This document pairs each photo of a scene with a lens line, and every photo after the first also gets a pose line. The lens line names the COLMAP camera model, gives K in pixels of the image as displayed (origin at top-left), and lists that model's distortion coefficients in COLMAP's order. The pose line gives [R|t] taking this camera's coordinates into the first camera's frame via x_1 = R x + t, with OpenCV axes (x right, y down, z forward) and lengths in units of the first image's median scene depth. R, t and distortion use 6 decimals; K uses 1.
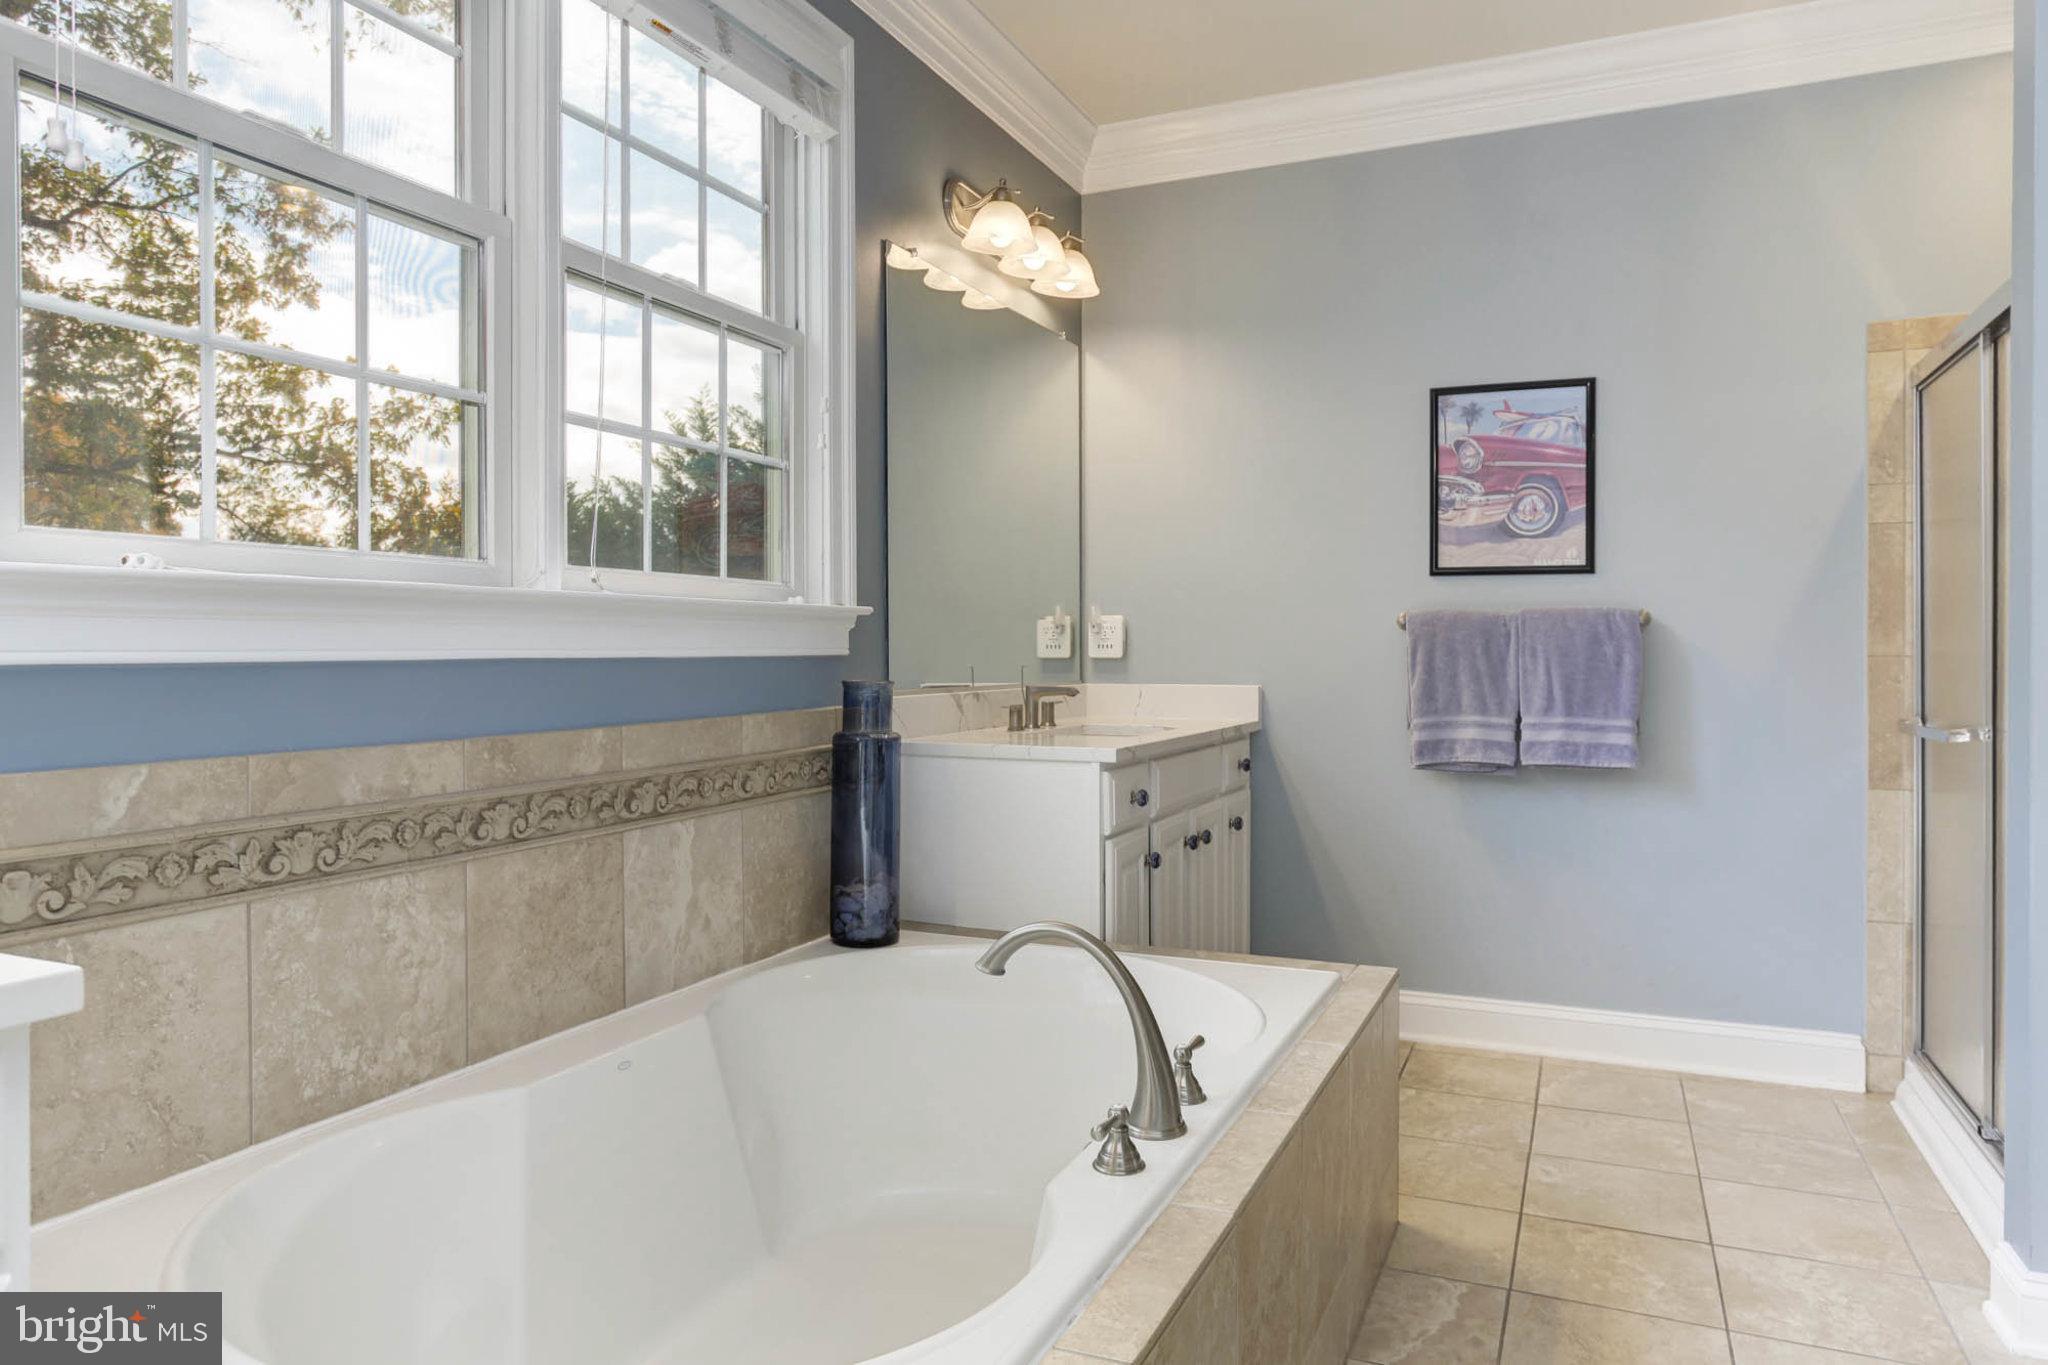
lens RADIAL K [[1327.4, 0, 1023.4], [0, 1327.4, 647.3], [0, 0, 1]] dist [-0.024246, 0.029981]
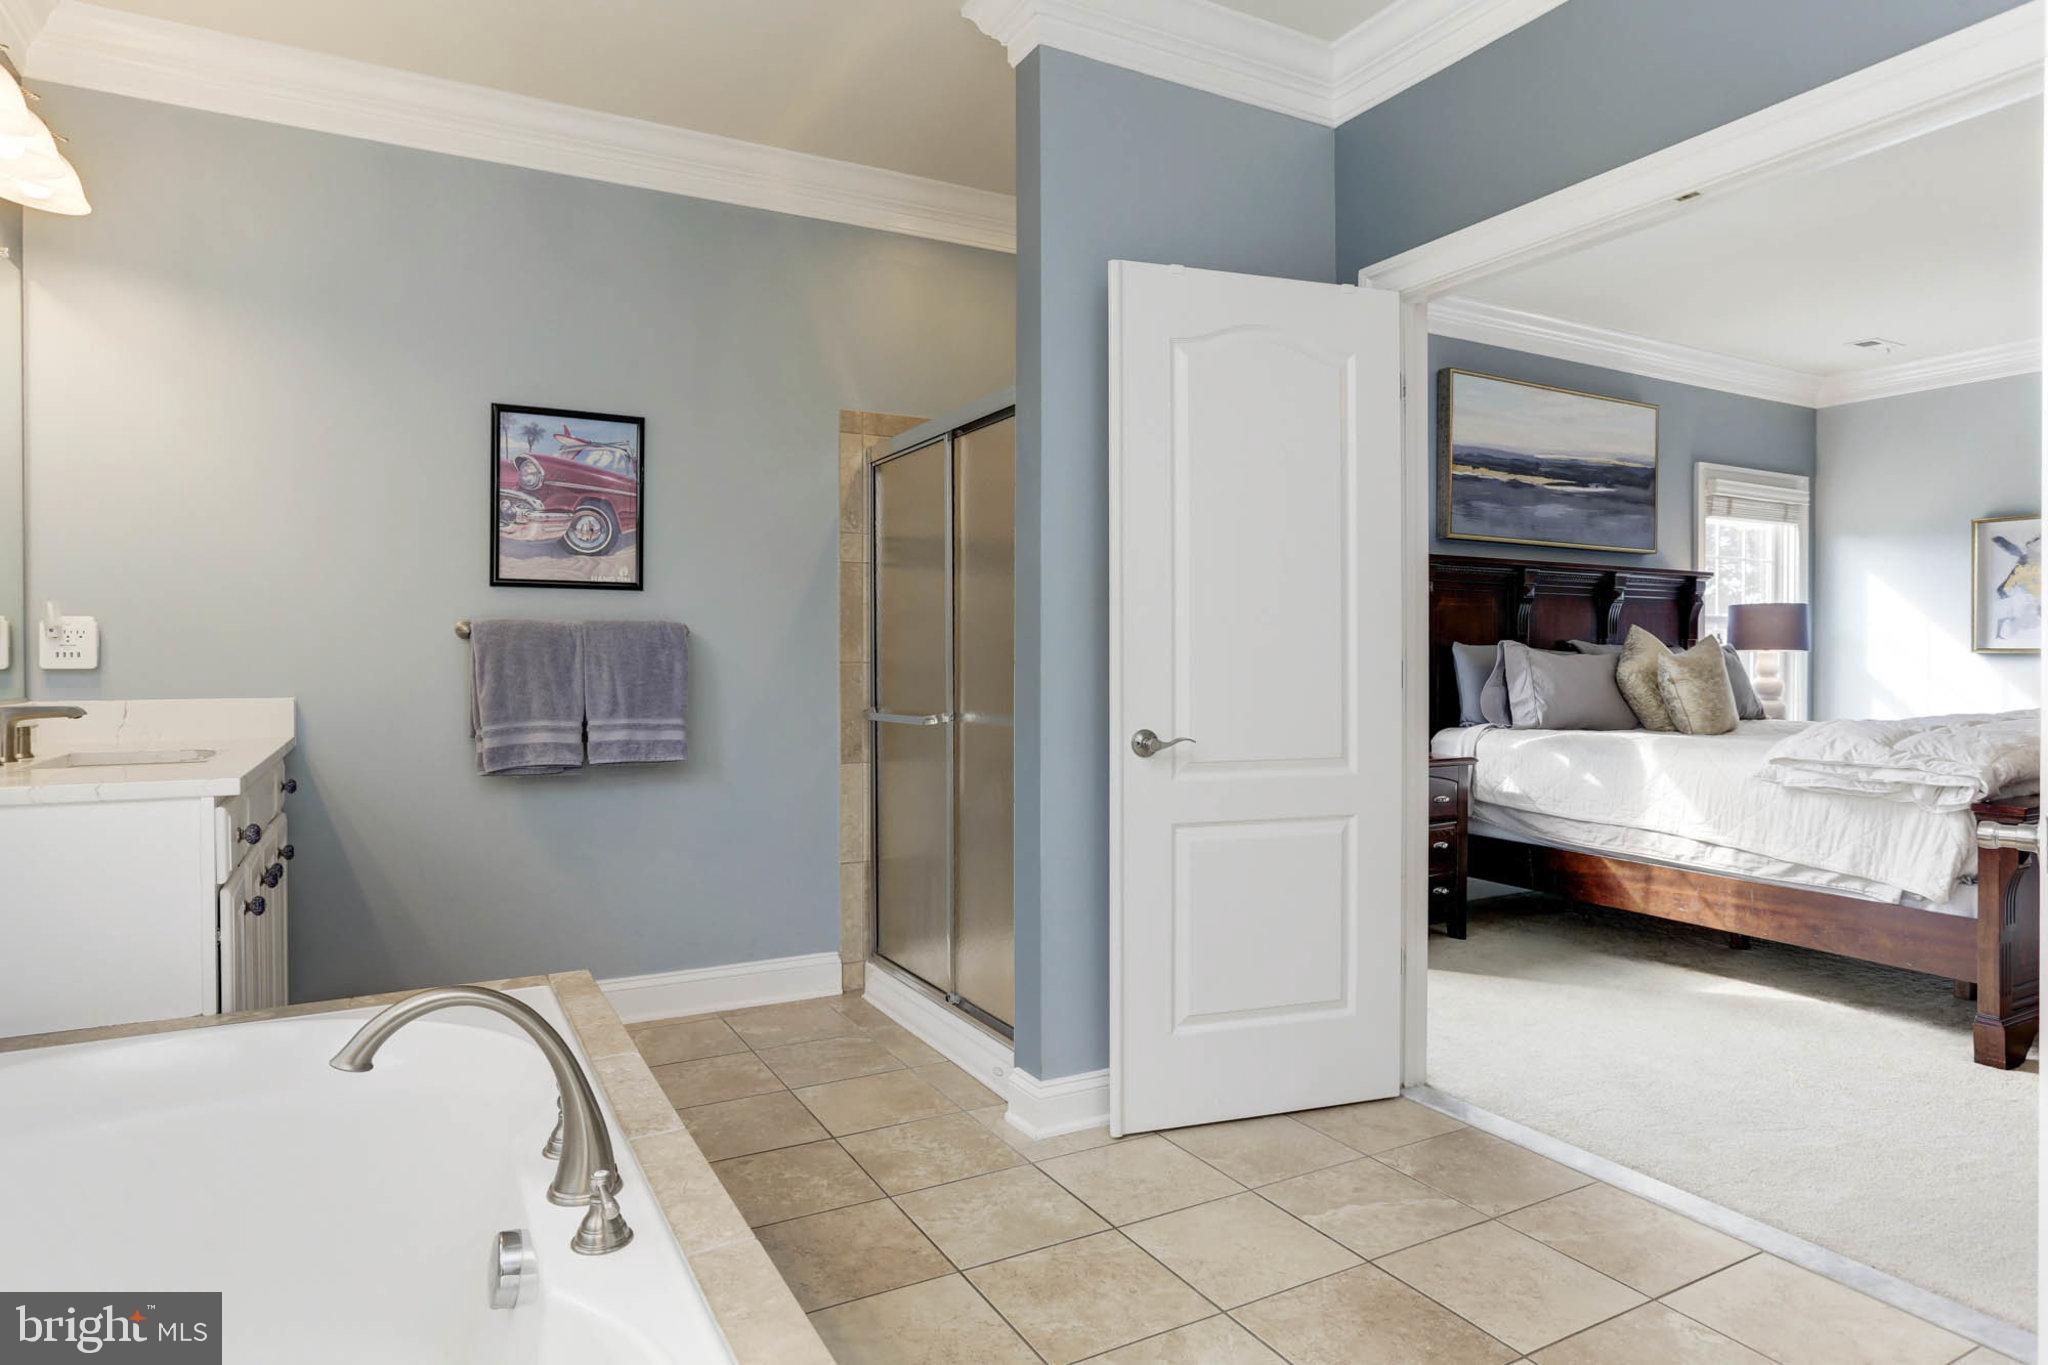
lens RADIAL K [[1174.4, 0, 1028.3], [0, 1174.4, 657.7], [0, 0, 1]] dist [-0.027943, 0.000538]
pose [[0.612993, -0.001632, 0.790087, -0.158917], [-0.000738, 0.999996, 0.002638, -0.001297], [-0.790088, -0.002200, 0.612989, 0.126139]]
